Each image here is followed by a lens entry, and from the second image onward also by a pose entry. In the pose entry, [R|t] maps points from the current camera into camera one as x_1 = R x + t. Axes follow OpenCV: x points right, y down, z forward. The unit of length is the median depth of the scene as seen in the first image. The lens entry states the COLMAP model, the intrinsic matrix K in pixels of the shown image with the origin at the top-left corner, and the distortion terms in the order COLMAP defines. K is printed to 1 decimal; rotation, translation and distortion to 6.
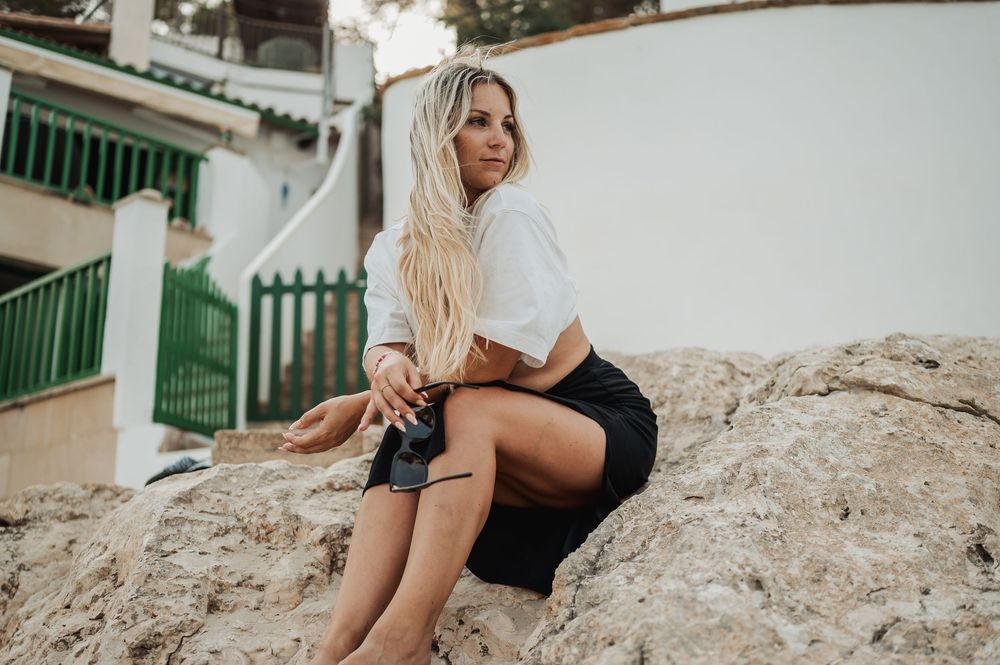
lens RADIAL K [[989.3, 0, 500.8], [0, 989.3, 360.3], [0, 0, 1]] dist [-0.085984, 0.334335]
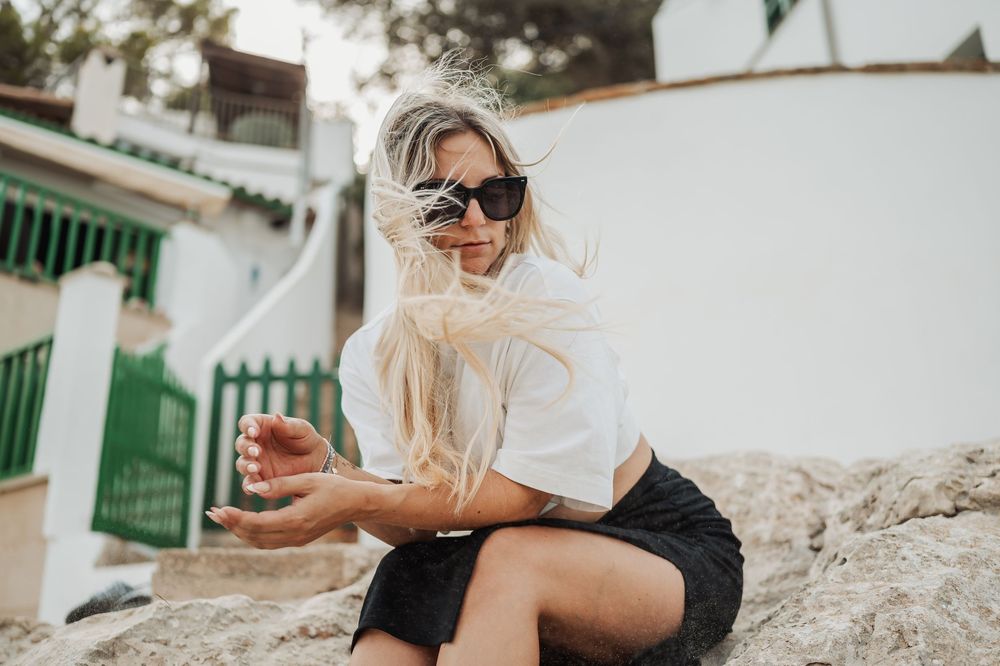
lens RADIAL K [[1025.3, 0, 500.0], [0, 1025.3, 333.0], [0, 0, 1]] dist [-0.005545, 0.004814]
pose [[0.999639, 0.013273, 0.023374, -0.035167], [-0.010298, 0.992342, -0.123092, -0.003531], [-0.024828, 0.122806, 0.992120, 0.150776]]
